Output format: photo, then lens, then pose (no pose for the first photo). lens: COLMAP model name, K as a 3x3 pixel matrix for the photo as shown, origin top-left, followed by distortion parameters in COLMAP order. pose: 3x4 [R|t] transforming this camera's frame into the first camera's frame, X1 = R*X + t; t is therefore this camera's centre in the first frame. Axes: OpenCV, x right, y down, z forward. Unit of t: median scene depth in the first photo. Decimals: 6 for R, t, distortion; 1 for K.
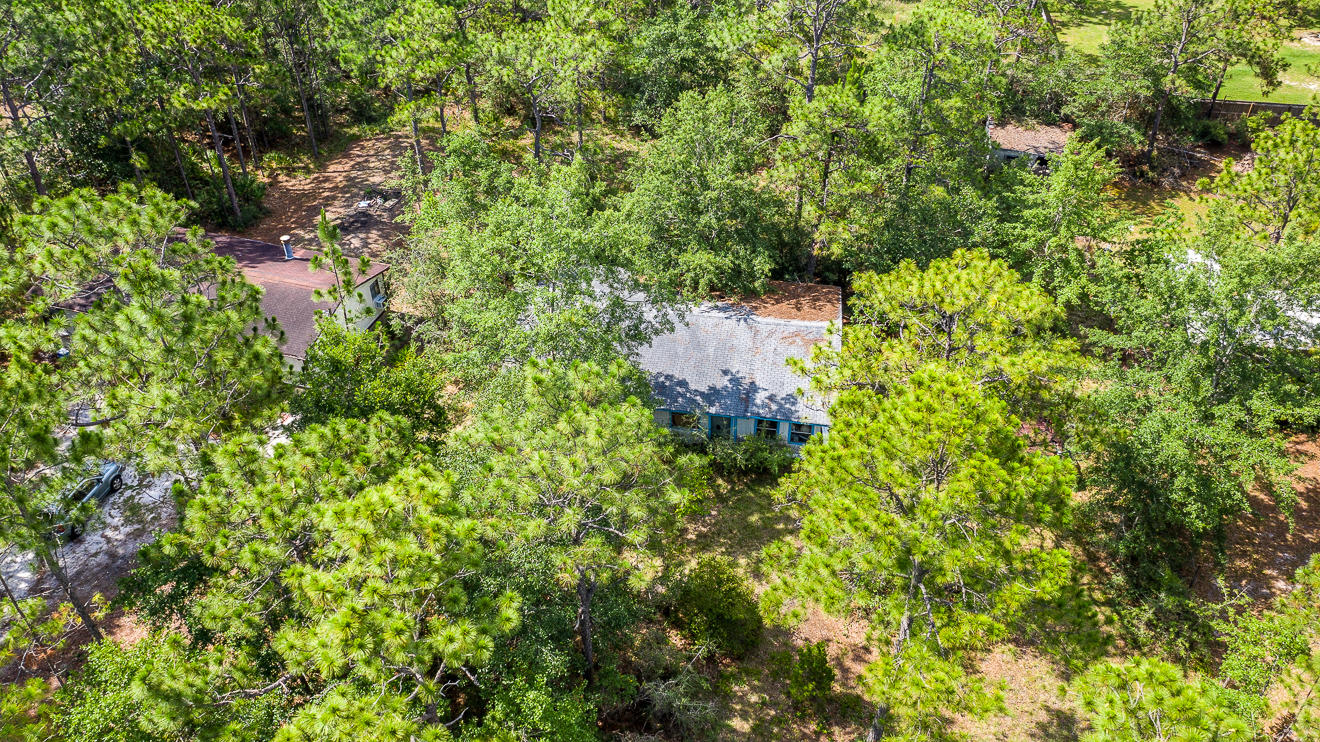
lens RADIAL K [[1042.8, 0, 663.9], [0, 1042.8, 372.1], [0, 0, 1]] dist [-0.007199, -0.014688]
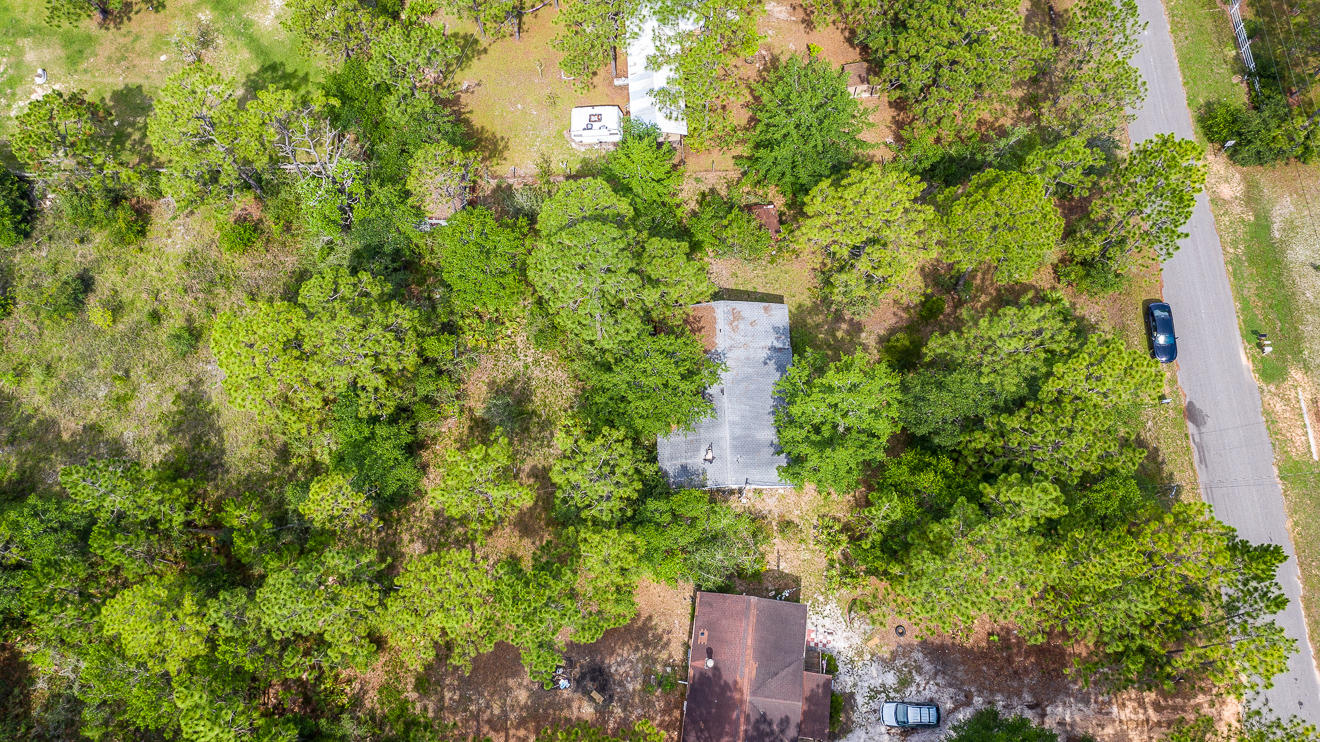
lens RADIAL K [[1049.8, 0, 661.8], [0, 1049.8, 369.9], [0, 0, 1]] dist [-0.004826, -0.005863]
pose [[-0.191180, -0.921289, 0.338640, -0.530953], [0.630742, 0.149035, 0.761546, -1.487064], [-0.752073, 0.359187, 0.552603, 0.150960]]
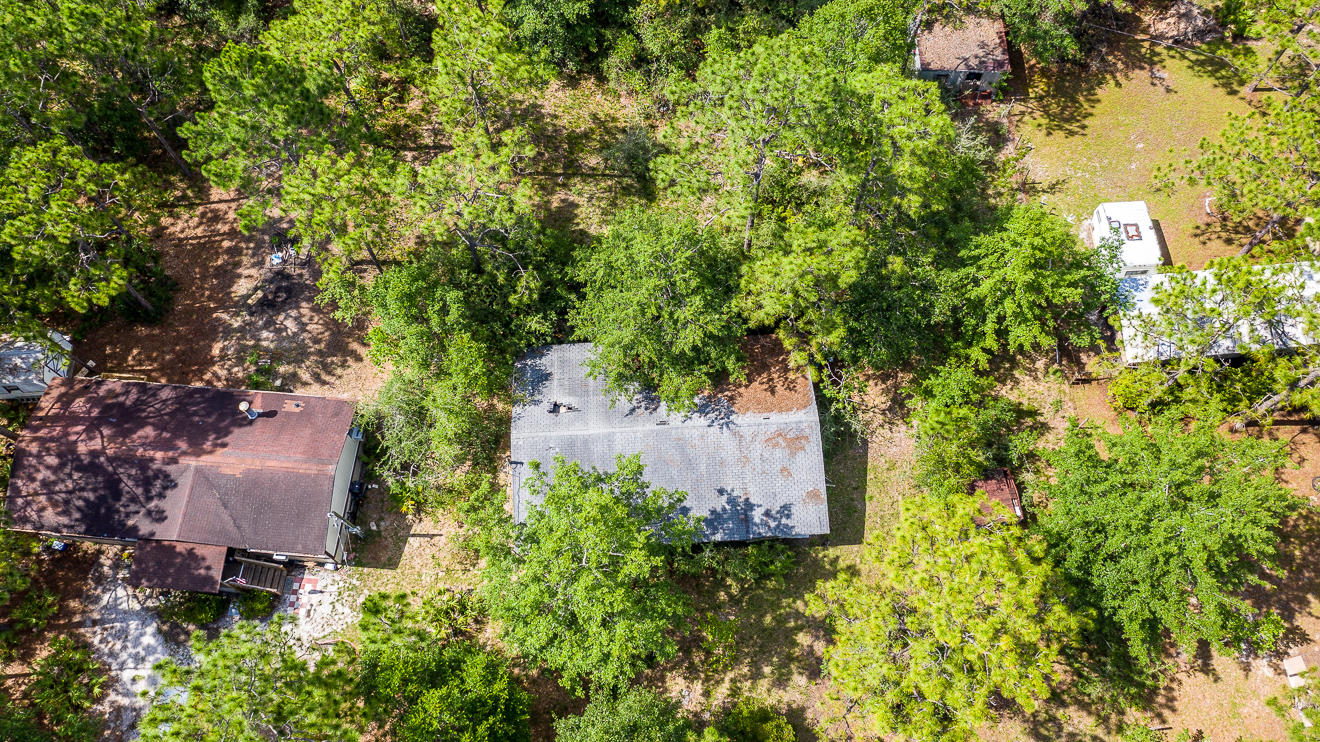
lens RADIAL K [[1054.1, 0, 662.2], [0, 1054.1, 363.4], [0, 0, 1]] dist [-0.003435, 0.000605]
pose [[0.976129, -0.205377, 0.070661, -0.051530], [0.150655, 0.874598, 0.460849, -0.638049], [-0.156448, -0.439203, 0.884661, 0.101286]]
